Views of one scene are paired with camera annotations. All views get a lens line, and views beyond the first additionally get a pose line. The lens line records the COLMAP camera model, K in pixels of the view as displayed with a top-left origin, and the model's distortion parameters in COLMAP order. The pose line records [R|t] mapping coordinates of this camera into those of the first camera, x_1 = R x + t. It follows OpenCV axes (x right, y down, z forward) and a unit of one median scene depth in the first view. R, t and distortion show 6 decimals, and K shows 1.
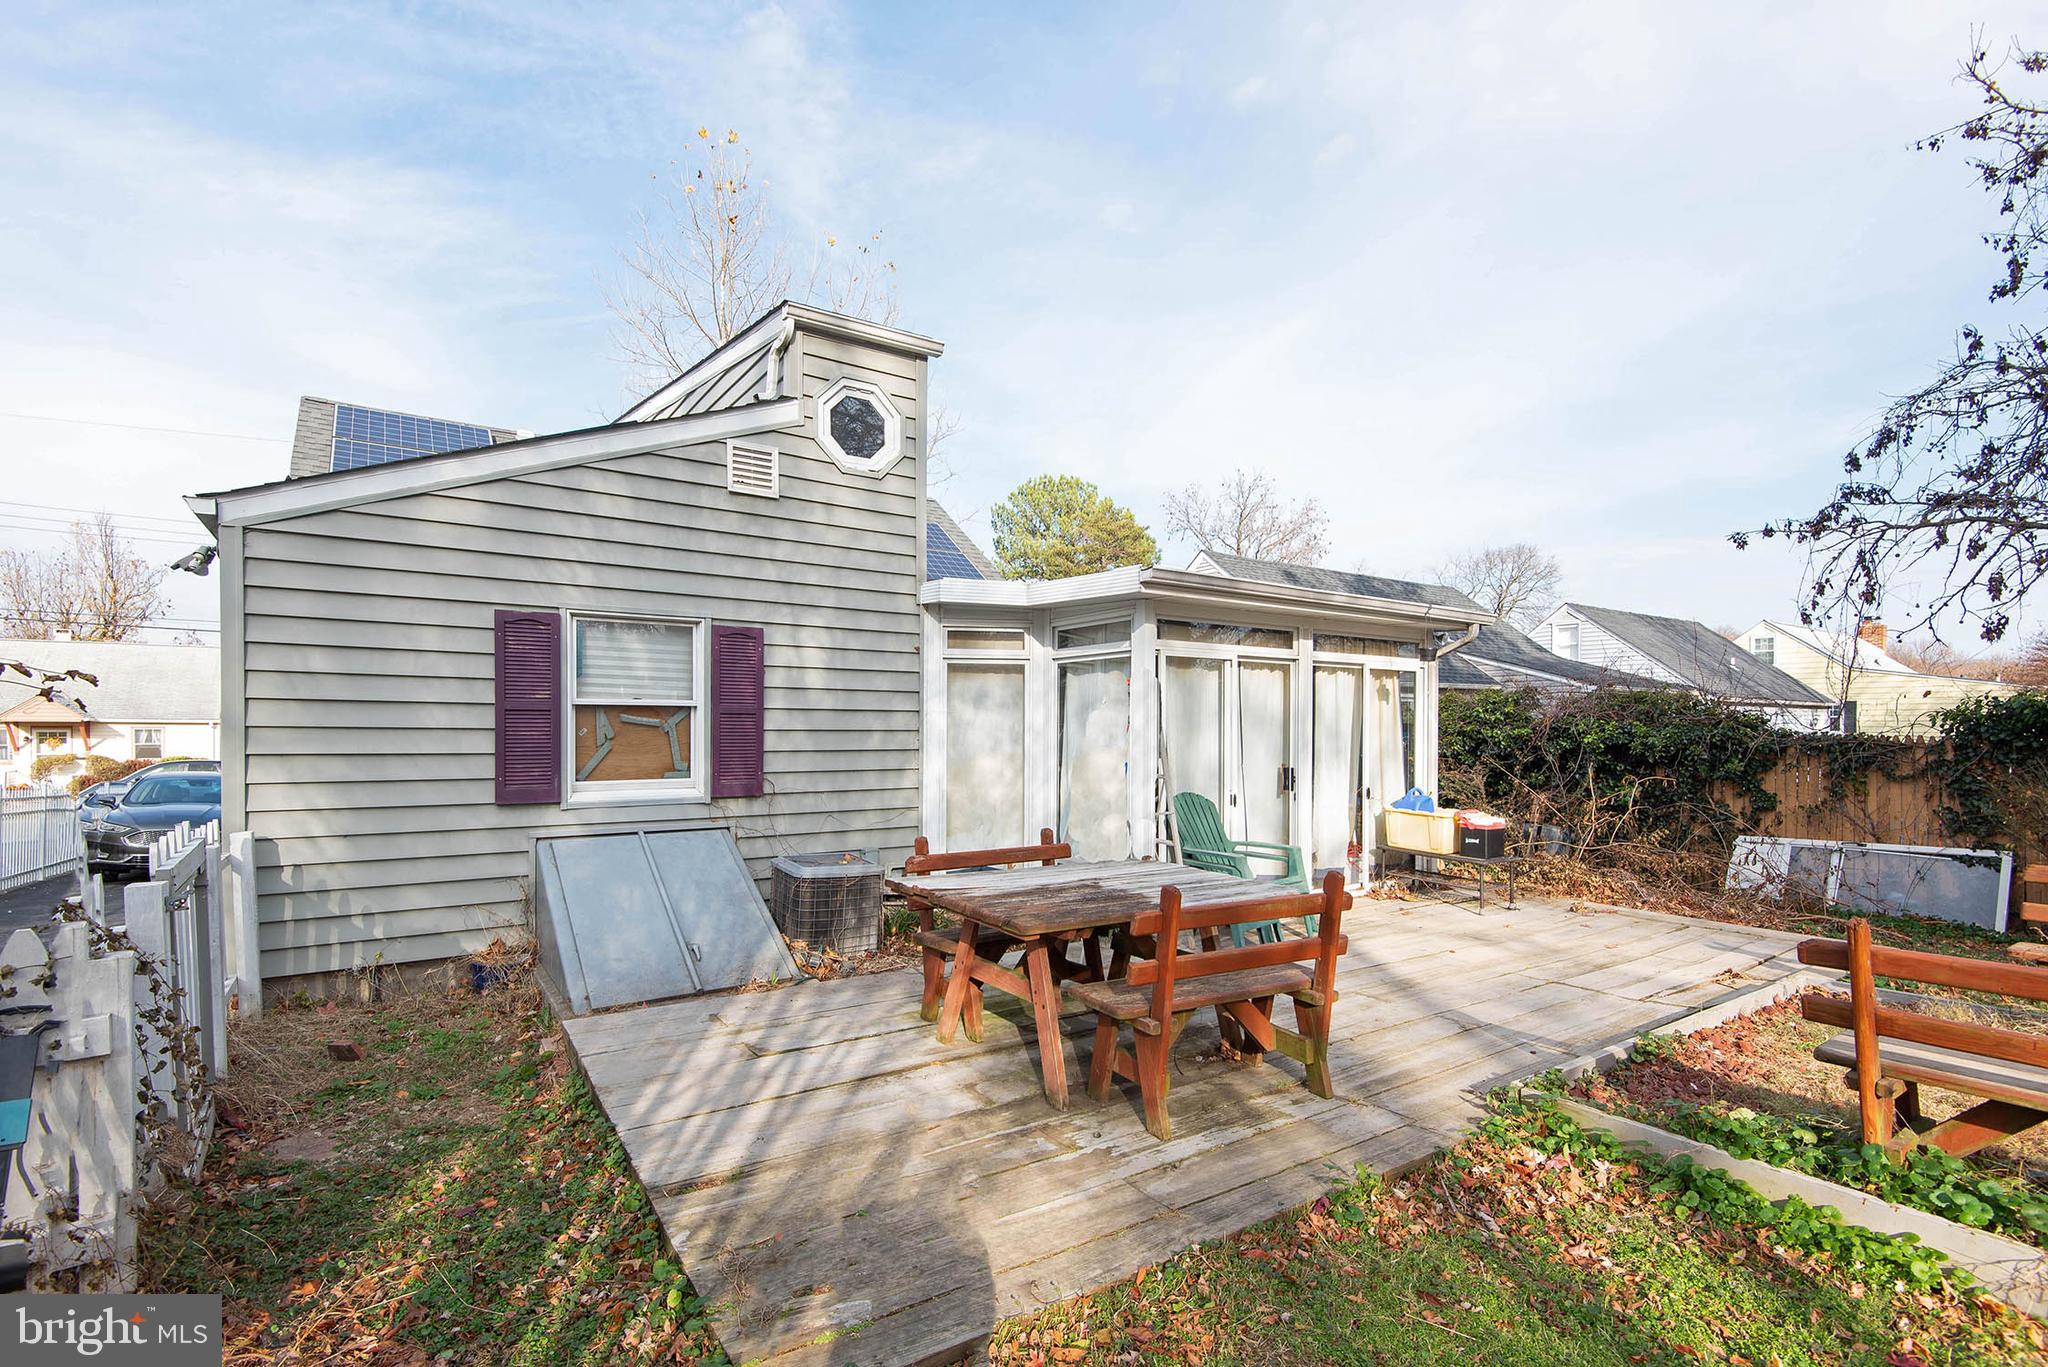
lens RADIAL K [[926.4, 0, 1025.7], [0, 926.4, 760.8], [0, 0, 1]] dist [0.000509, -0.000018]
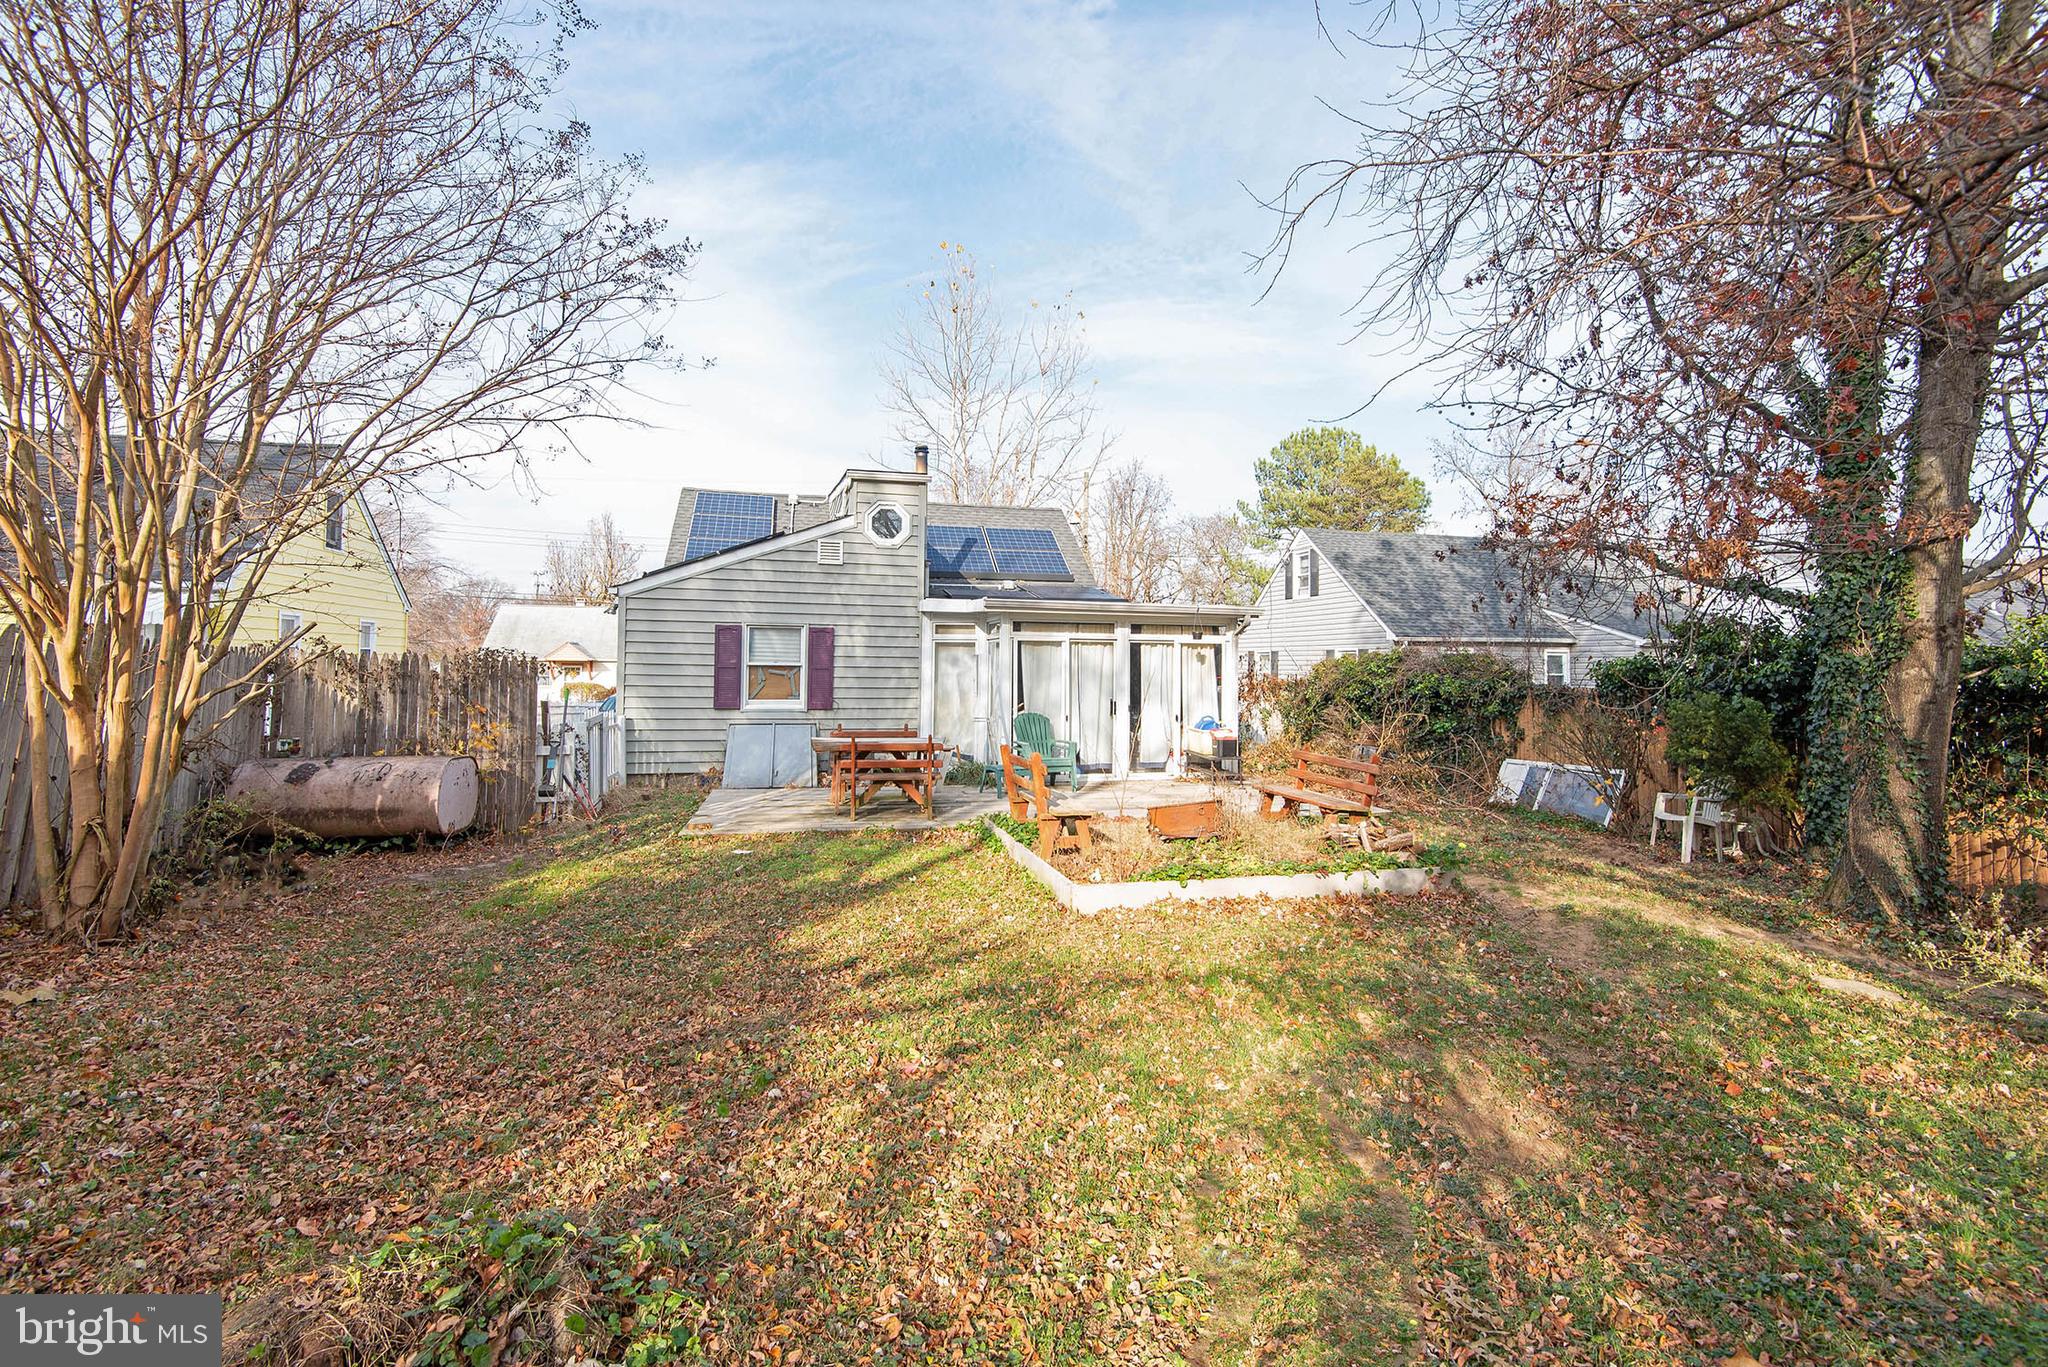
lens RADIAL K [[905.5, 0, 1024.0], [0, 905.5, 683.5], [0, 0, 1]] dist [0.009031, 0.000226]
pose [[0.939676, 0.013273, -0.341810, 0.800225], [-0.018962, 0.999732, -0.013306, -0.000366], [0.341541, 0.018985, 0.939675, -0.742913]]
